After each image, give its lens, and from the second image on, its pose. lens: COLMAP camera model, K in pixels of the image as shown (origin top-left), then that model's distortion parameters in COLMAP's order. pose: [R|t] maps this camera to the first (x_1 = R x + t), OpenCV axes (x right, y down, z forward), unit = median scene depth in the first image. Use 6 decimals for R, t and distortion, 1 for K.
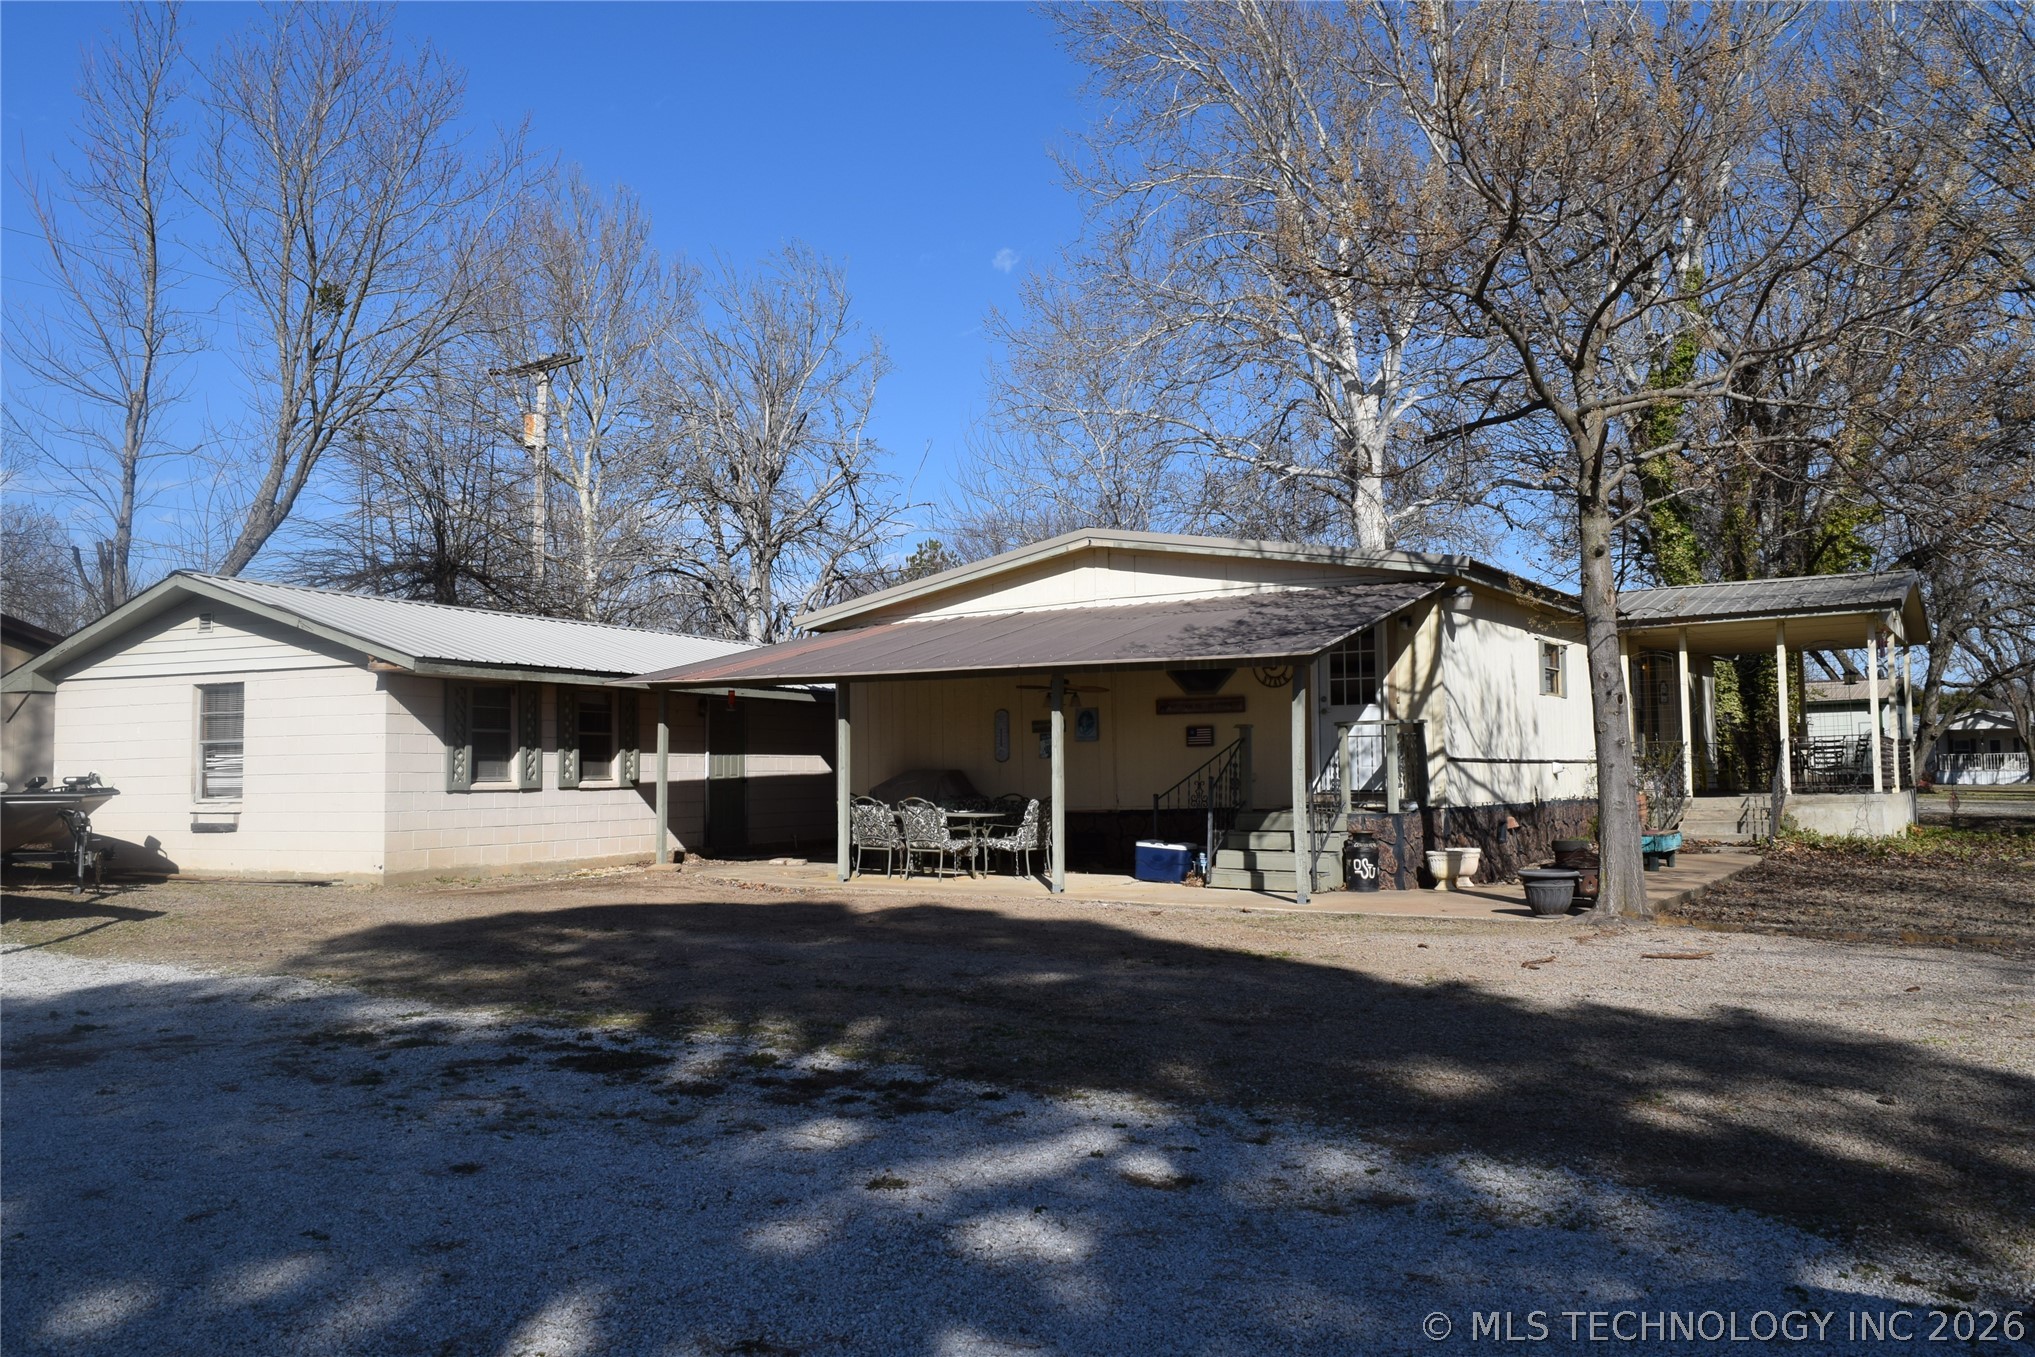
lens RADIAL K [[1586.8, 0, 995.4], [0, 1586.8, 672.0], [0, 0, 1]] dist [-0.019769, 0.016319]
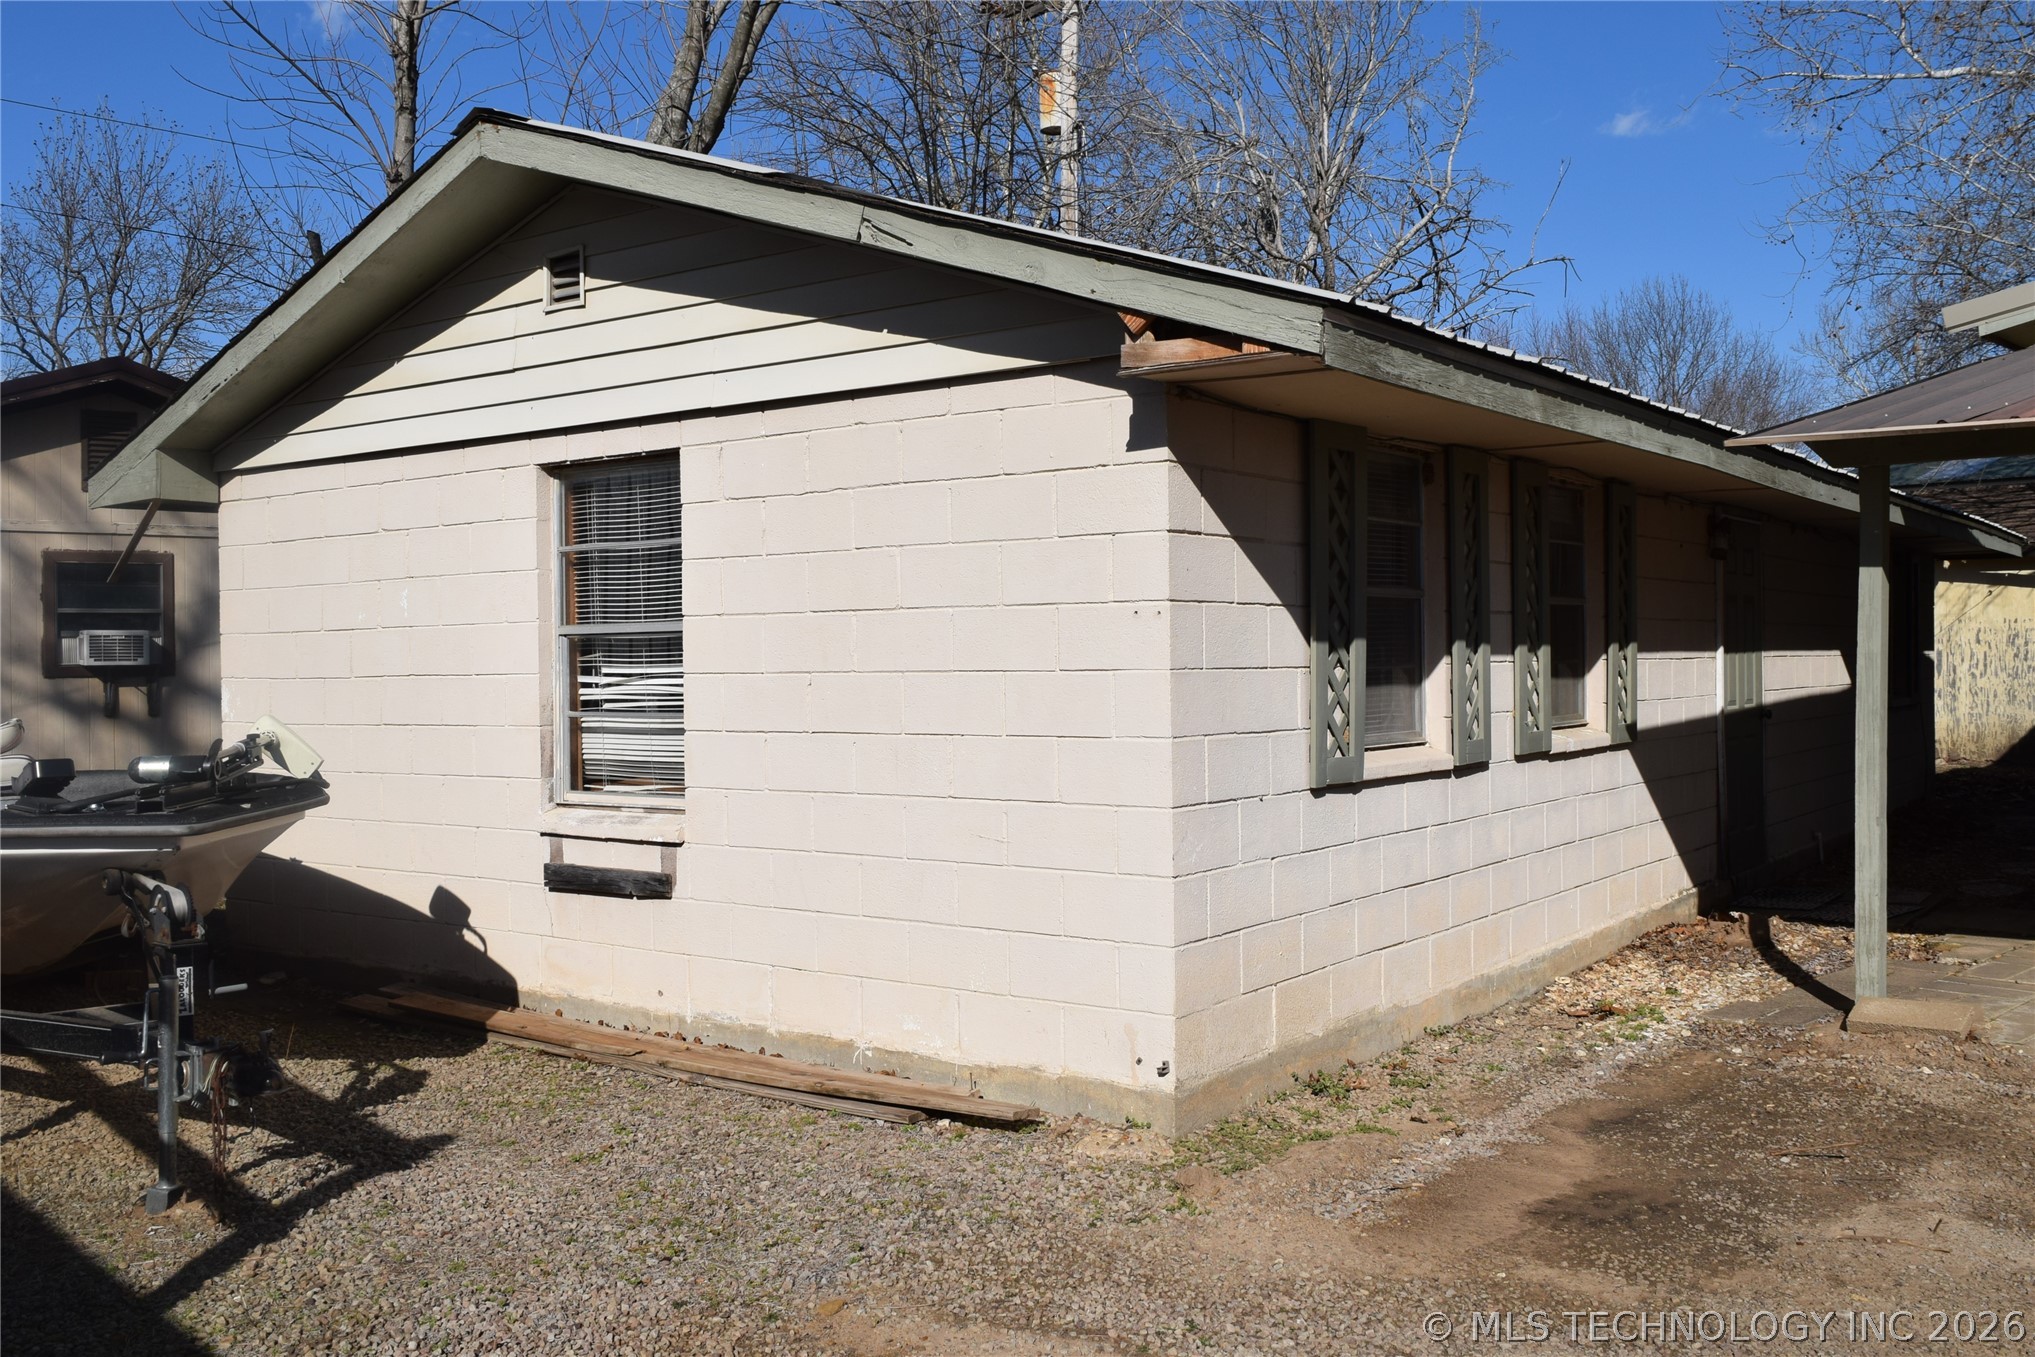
lens RADIAL K [[1869.7, 0, 1026.8], [0, 1869.7, 677.9], [0, 0, 1]] dist [-0.049877, 0.000000]
pose [[0.976505, 0.002654, -0.215480, -0.312459], [0.013855, 0.997082, 0.075071, 0.025126], [0.215050, -0.076293, 0.973618, 0.617481]]
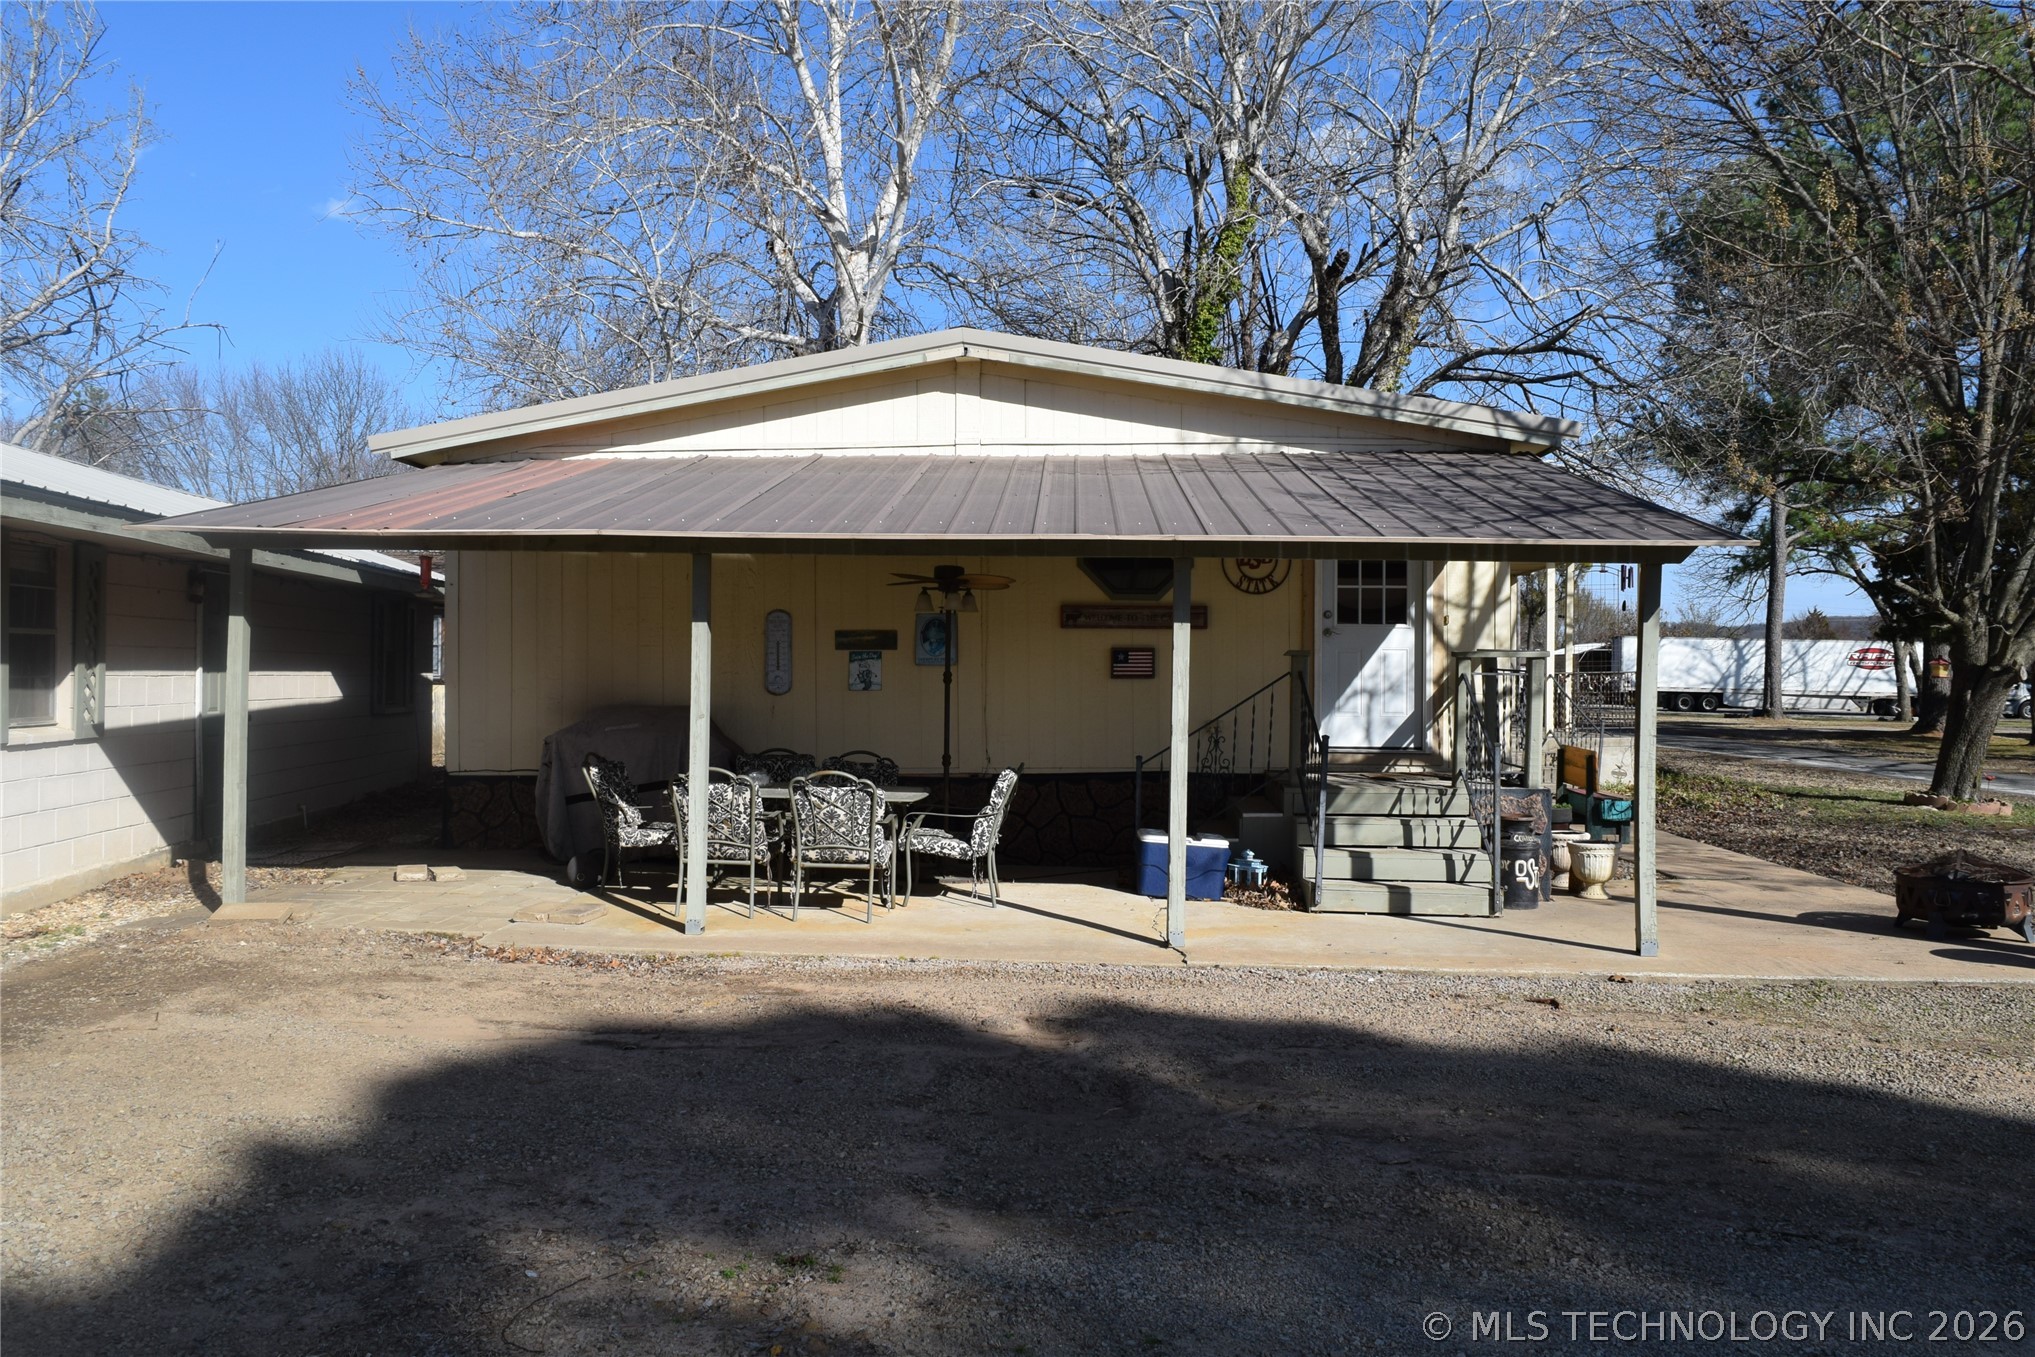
lens RADIAL K [[1586.8, 0, 1033.4], [0, 1586.8, 663.5], [0, 0, 1]] dist [-0.019769, 0.016319]
pose [[0.867200, 0.018799, 0.497604, -0.252271], [-0.046287, 0.998004, 0.042964, 0.015280], [-0.495804, -0.060291, 0.866339, 0.476903]]
